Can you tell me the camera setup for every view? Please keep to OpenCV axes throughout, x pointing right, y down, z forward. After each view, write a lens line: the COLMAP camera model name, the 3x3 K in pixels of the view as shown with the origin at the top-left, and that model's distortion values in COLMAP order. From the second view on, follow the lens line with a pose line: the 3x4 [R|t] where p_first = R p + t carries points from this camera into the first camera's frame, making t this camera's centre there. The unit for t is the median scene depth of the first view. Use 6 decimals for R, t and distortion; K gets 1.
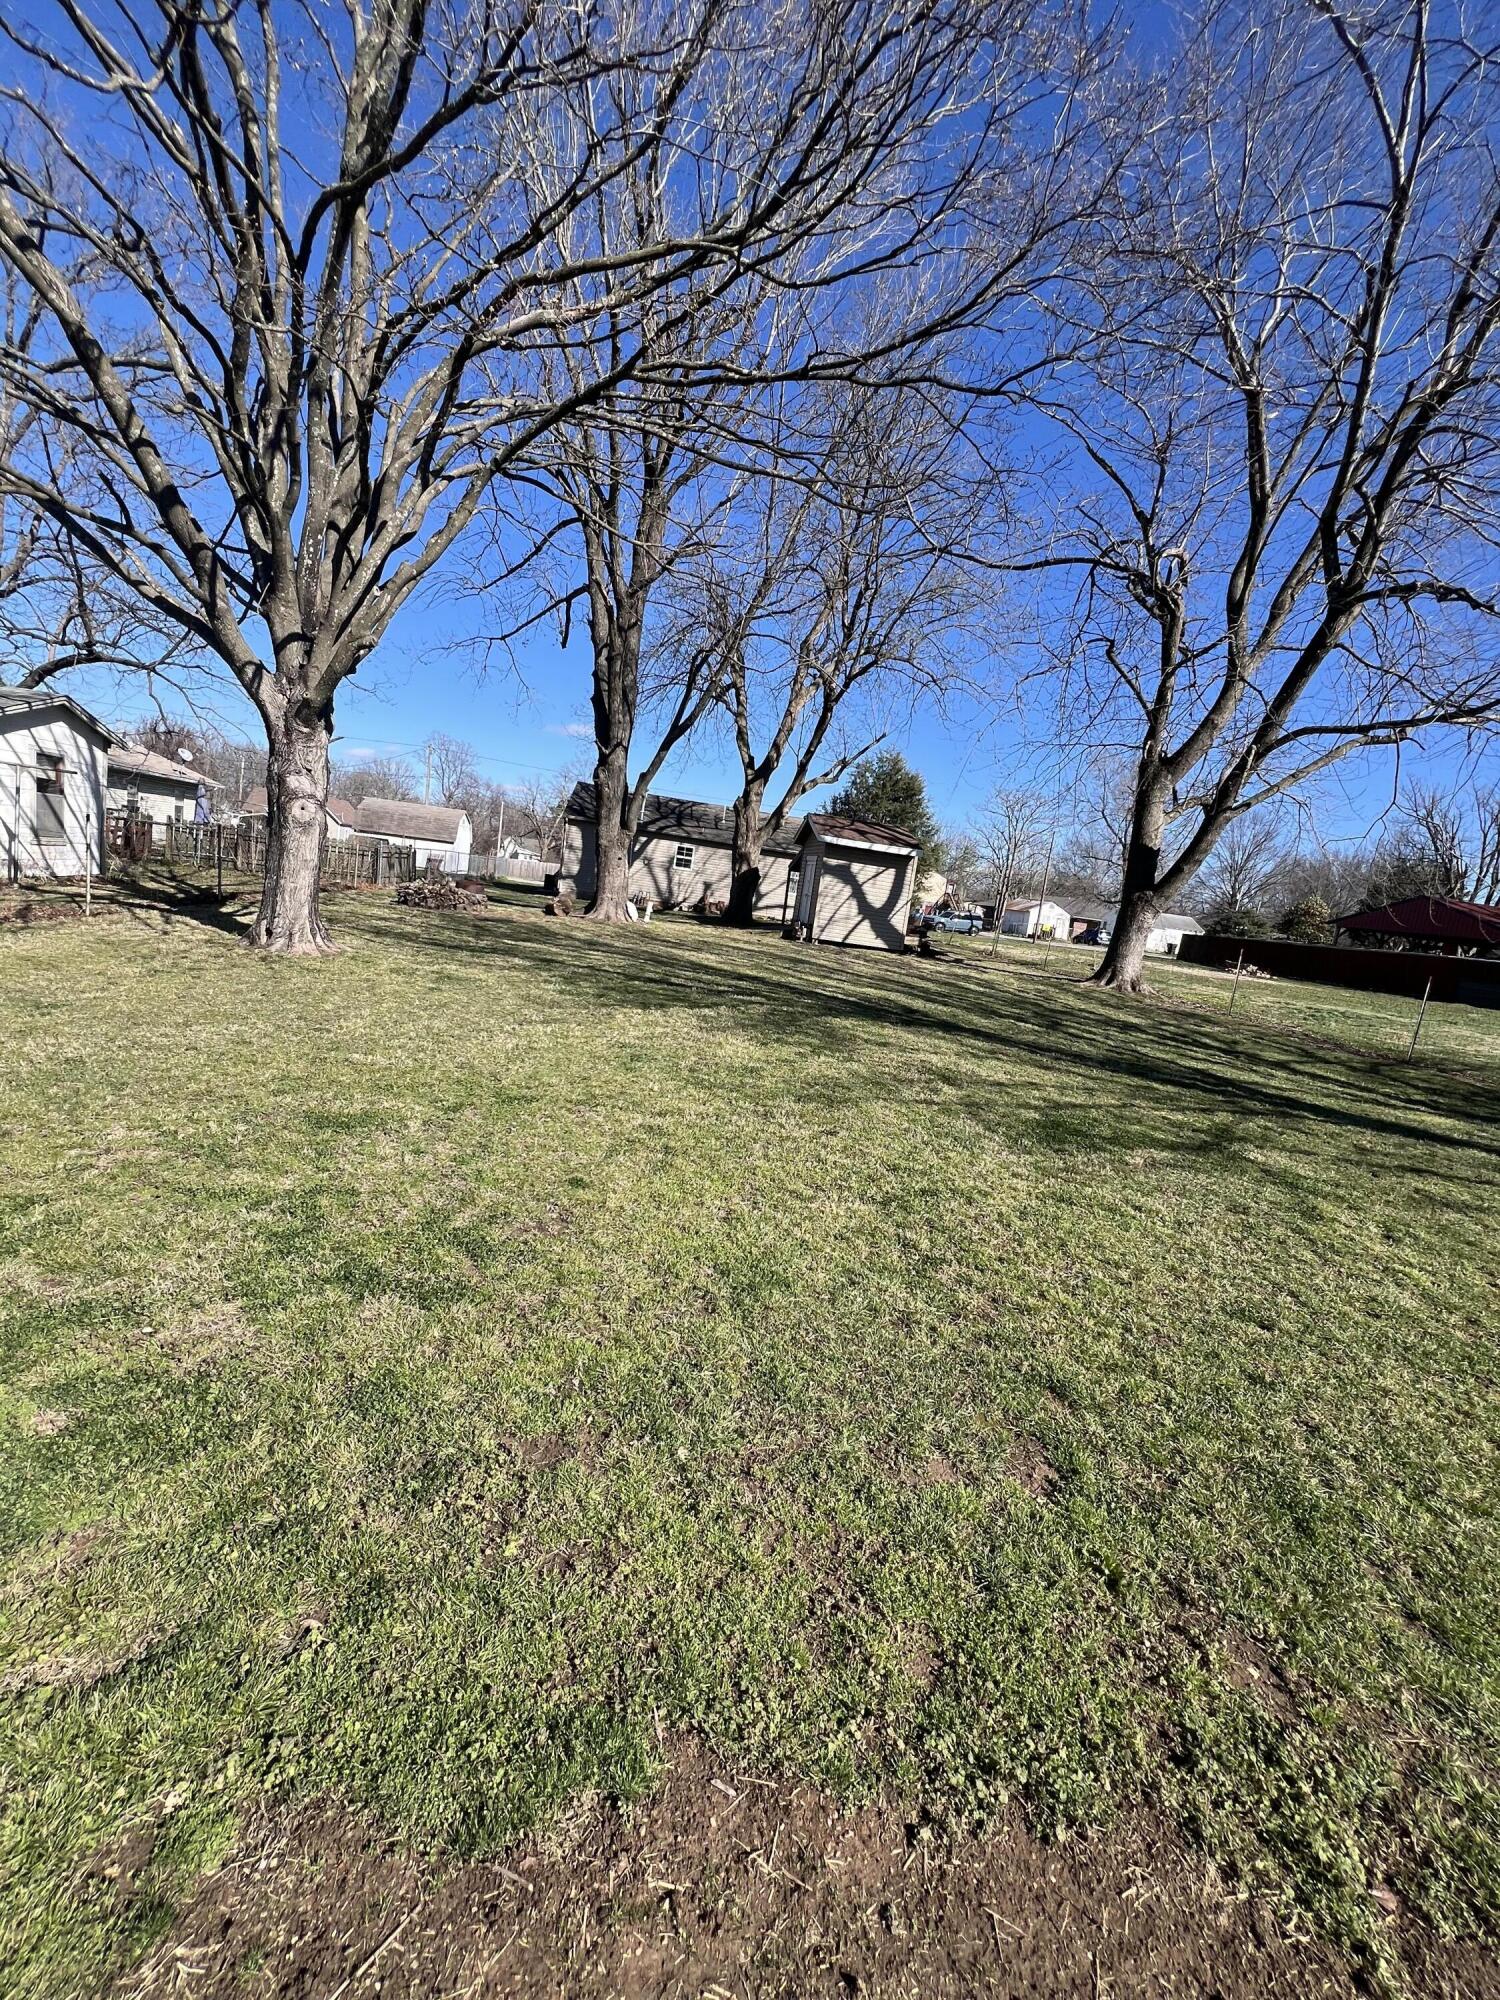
lens RADIAL K [[802.9, 0, 752.3], [0, 802.9, 1000.0], [0, 0, 1]] dist [0.002759, -0.000576]
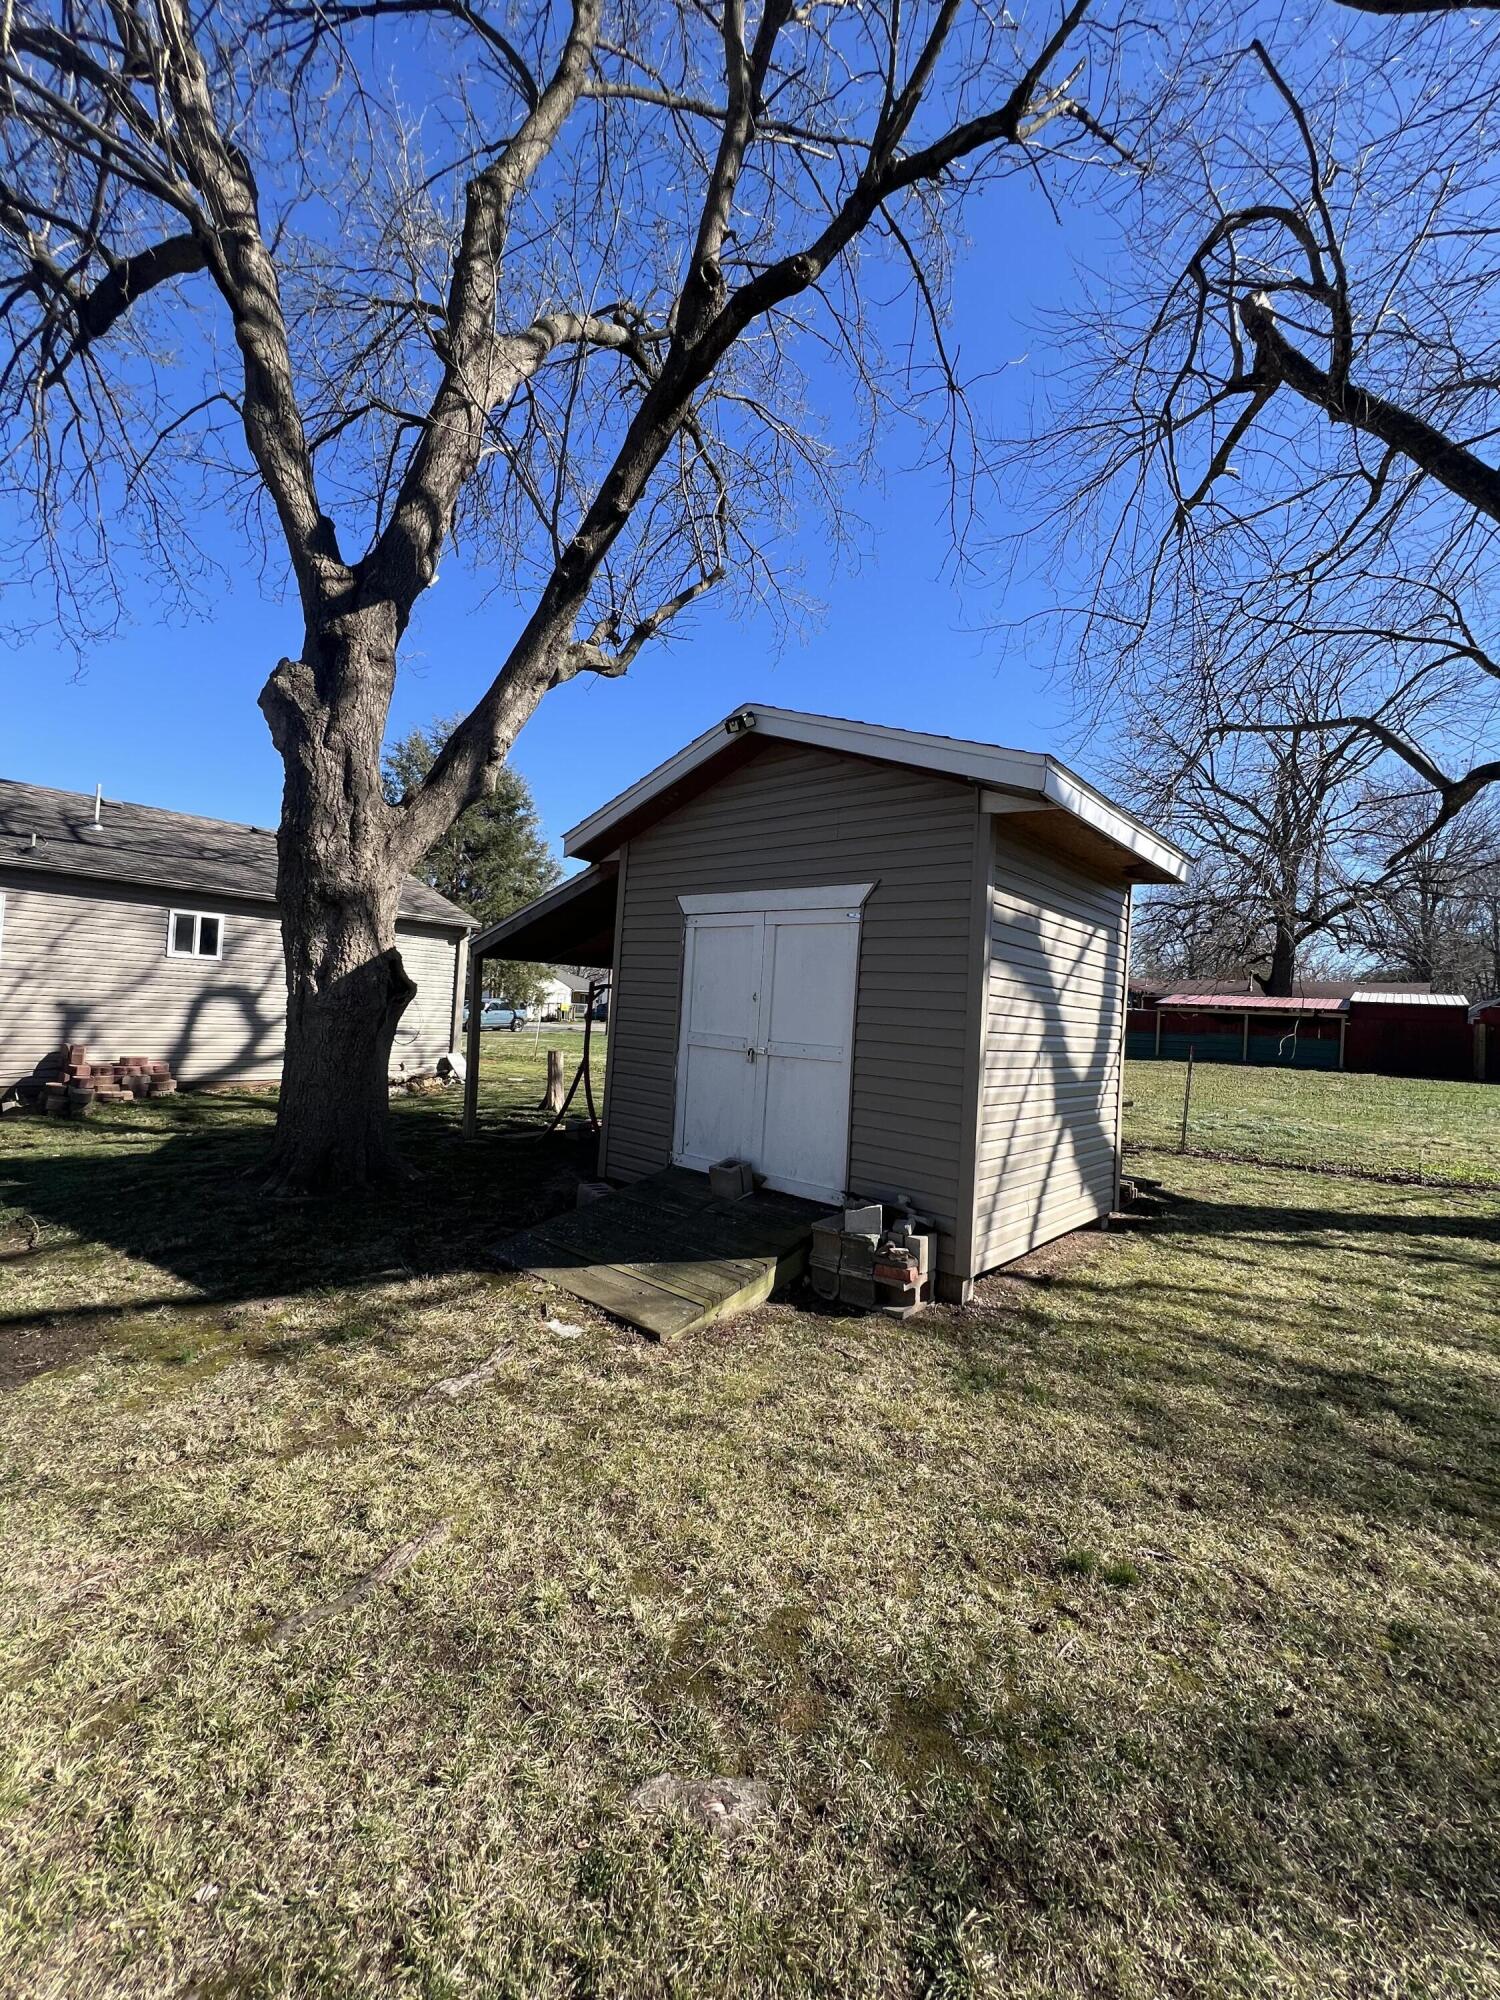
lens RADIAL K [[802.9, 0, 756.3], [0, 802.9, 993.6], [0, 0, 1]] dist [0.002759, -0.000576]
pose [[0.751556, -0.085821, 0.654063, -0.060400], [0.145257, 0.988695, -0.037180, -0.099637], [-0.643478, 0.122950, 0.755526, 0.588075]]
